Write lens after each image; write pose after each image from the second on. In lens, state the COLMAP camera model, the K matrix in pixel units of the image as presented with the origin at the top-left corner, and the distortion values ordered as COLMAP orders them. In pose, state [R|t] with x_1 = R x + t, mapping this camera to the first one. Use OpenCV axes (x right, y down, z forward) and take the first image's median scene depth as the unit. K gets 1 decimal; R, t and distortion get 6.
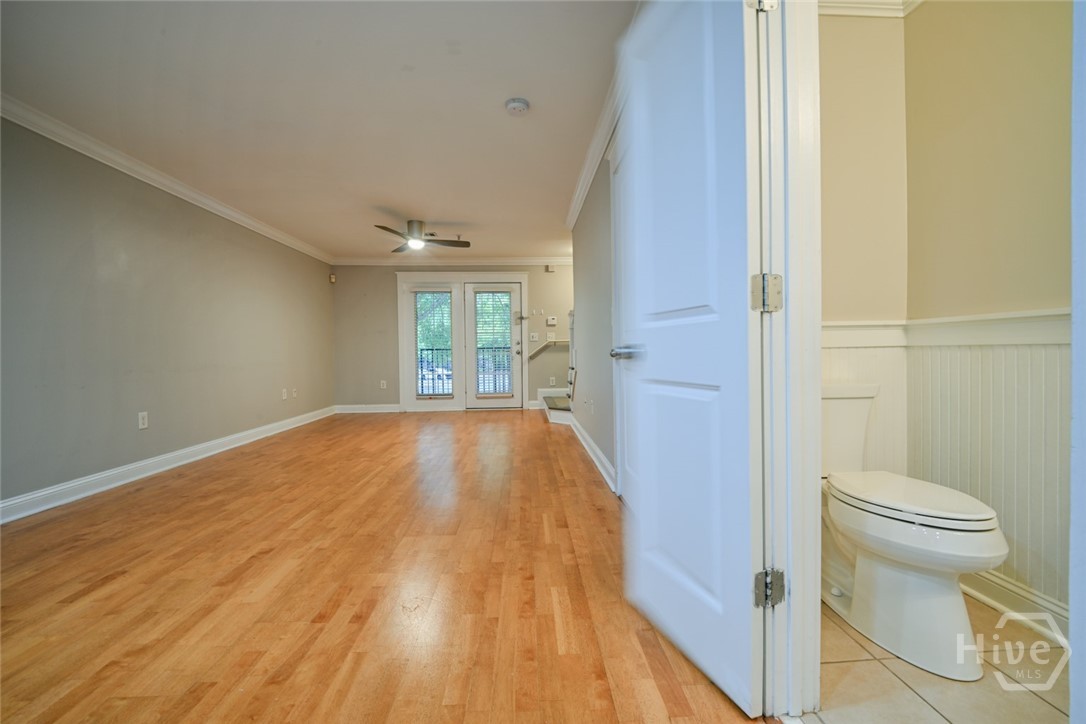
lens RADIAL K [[458.5, 0, 538.2], [0, 458.5, 361.2], [0, 0, 1]] dist [0.009090, -0.014138]
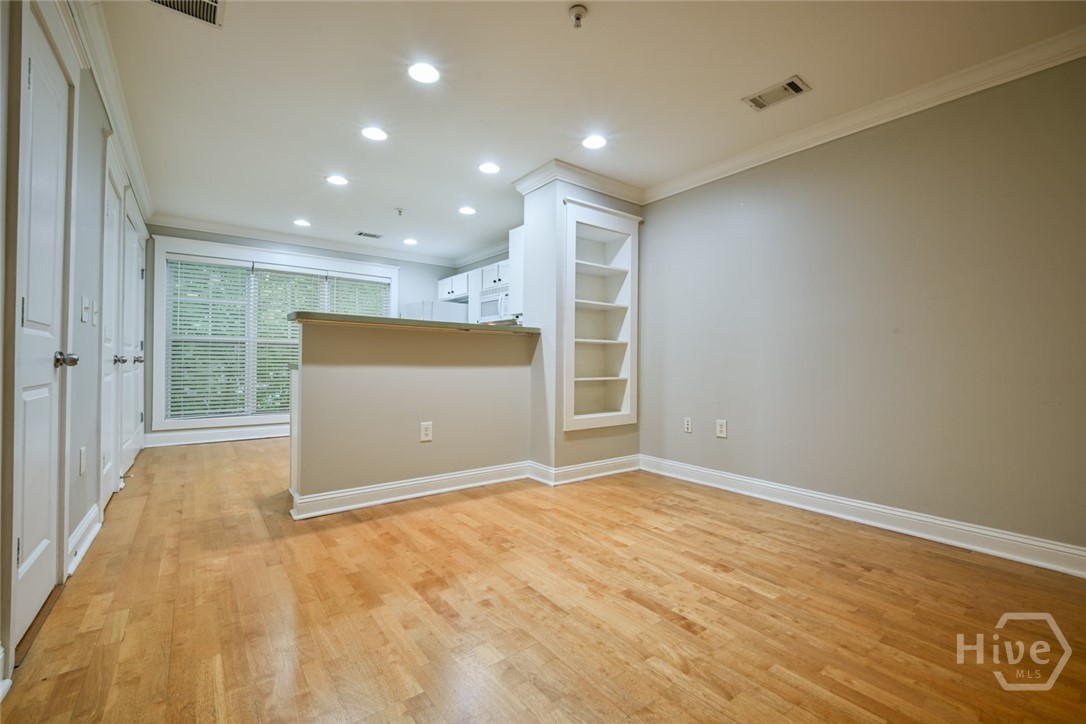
lens RADIAL K [[458.5, 0, 538.2], [0, 458.5, 361.2], [0, 0, 1]] dist [0.009090, -0.014138]
pose [[-0.822851, 0.005098, -0.568234, 0.009280], [-0.006884, 0.999797, 0.018938, -0.009035], [0.568215, 0.019495, -0.822649, 0.530436]]
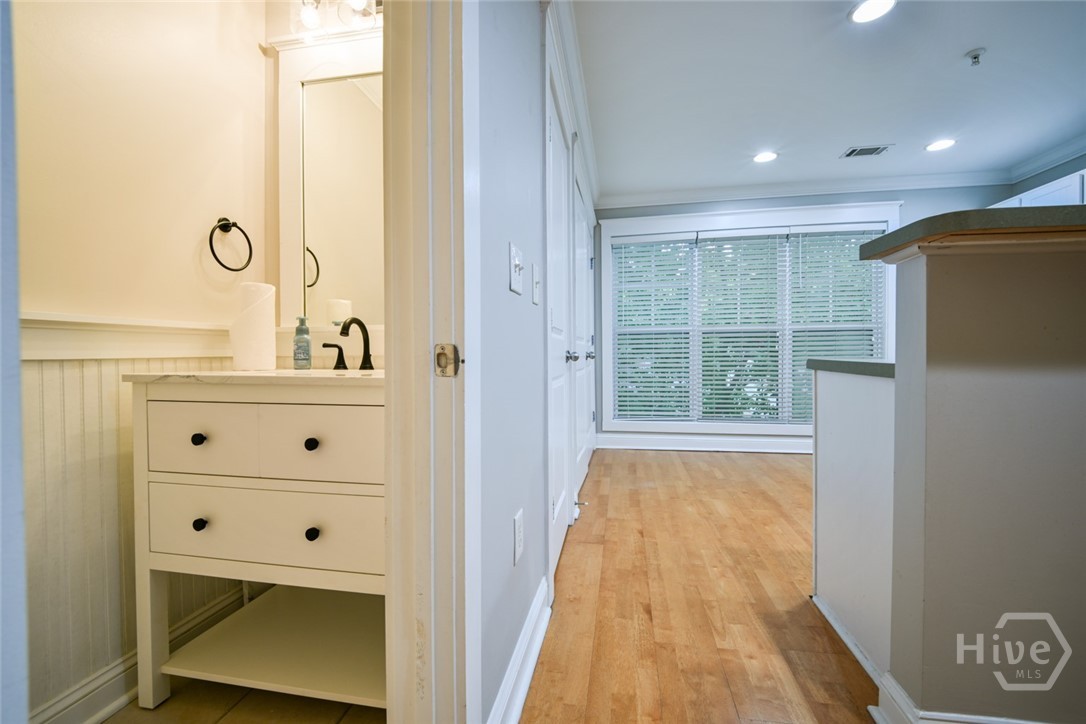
lens RADIAL K [[458.5, 0, 538.2], [0, 458.5, 361.2], [0, 0, 1]] dist [0.009090, -0.014138]
pose [[-0.974693, 0.020099, 0.222642, 0.030546], [0.027072, 0.999233, 0.028308, -0.006947], [-0.221902, 0.033619, -0.974489, 0.349462]]
